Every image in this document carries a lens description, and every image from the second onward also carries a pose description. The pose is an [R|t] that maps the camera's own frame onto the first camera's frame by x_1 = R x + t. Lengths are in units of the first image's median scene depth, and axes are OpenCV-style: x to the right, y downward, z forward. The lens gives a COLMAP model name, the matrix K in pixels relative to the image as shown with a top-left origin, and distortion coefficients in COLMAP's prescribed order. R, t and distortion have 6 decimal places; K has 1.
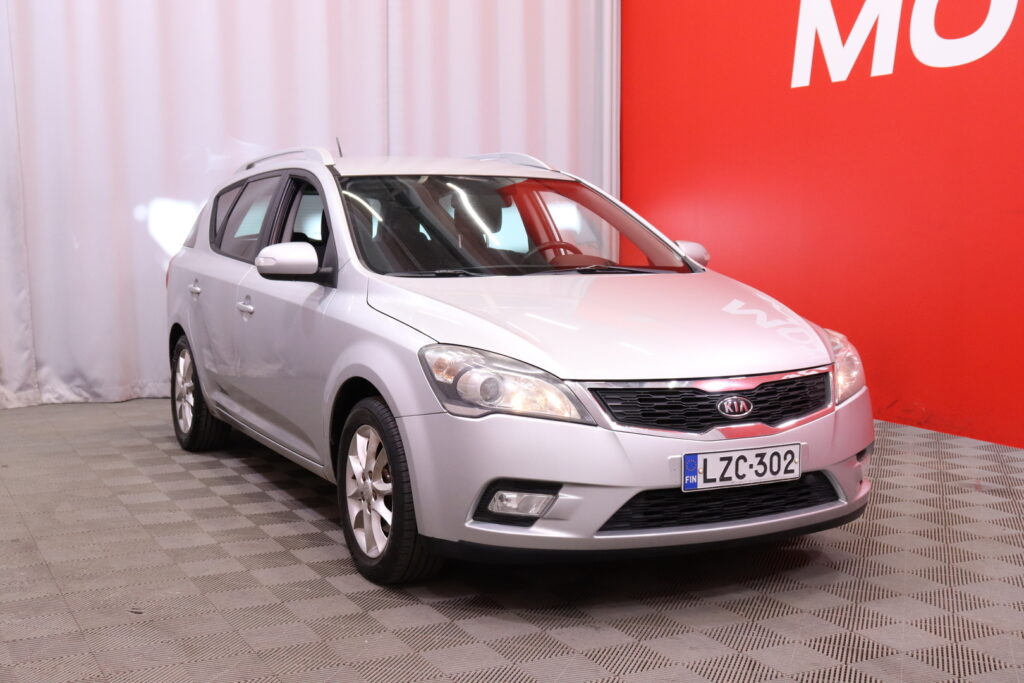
lens RADIAL K [[1294.2, 0, 517.5], [0, 1294.2, 345.6], [0, 0, 1]] dist [0.015291, 0.000000]
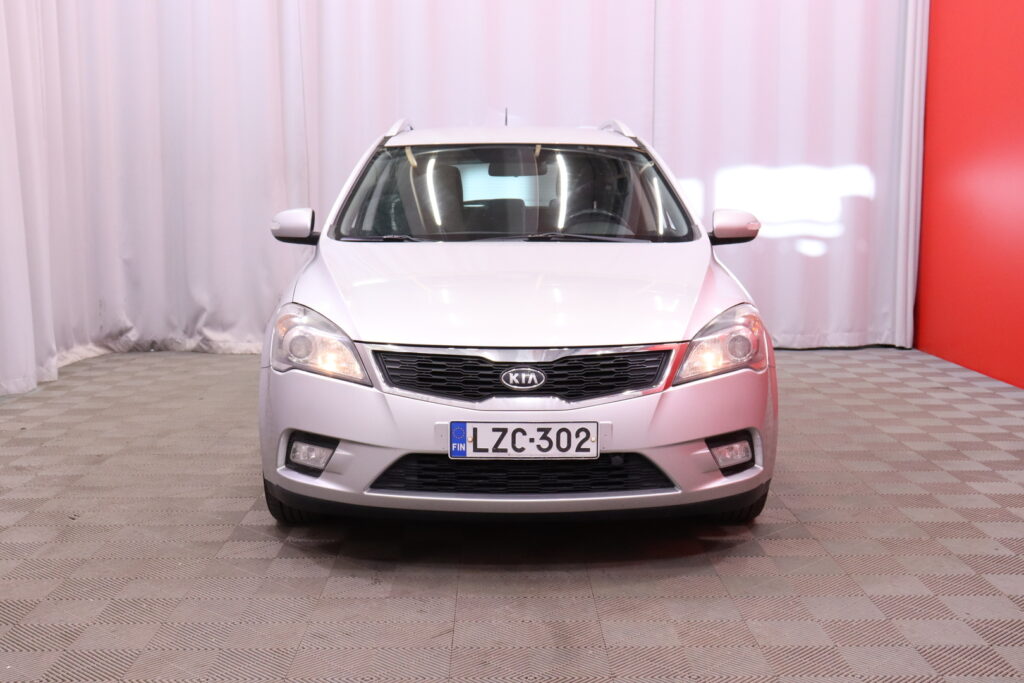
lens RADIAL K [[1294.2, 0, 487.0], [0, 1294.2, 354.4], [0, 0, 1]] dist [0.015291, 0.000000]
pose [[0.891616, 0.057177, -0.449168, 0.586134], [-0.043275, 0.998215, 0.041166, -0.010214], [0.450720, -0.017266, 0.892498, 0.114779]]
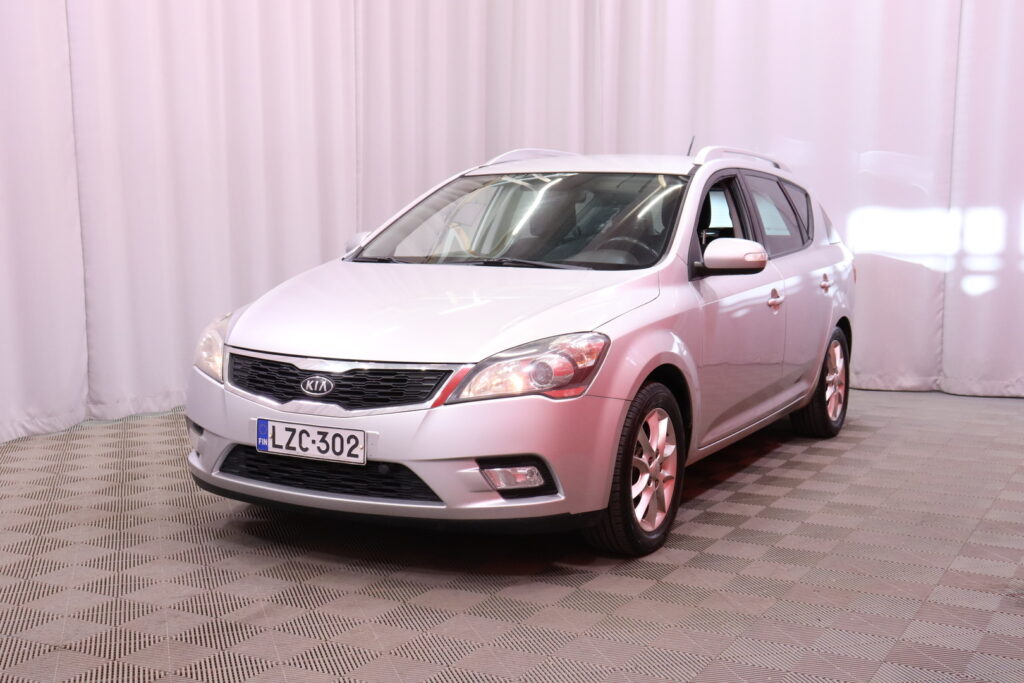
lens RADIAL K [[1294.2, 0, 505.6], [0, 1294.2, 342.8], [0, 0, 1]] dist [0.015291, 0.000000]
pose [[0.547724, 0.090969, -0.831699, 1.160801], [-0.090077, 0.994705, 0.049477, -0.056888], [0.831796, 0.047817, 0.553018, 0.533069]]
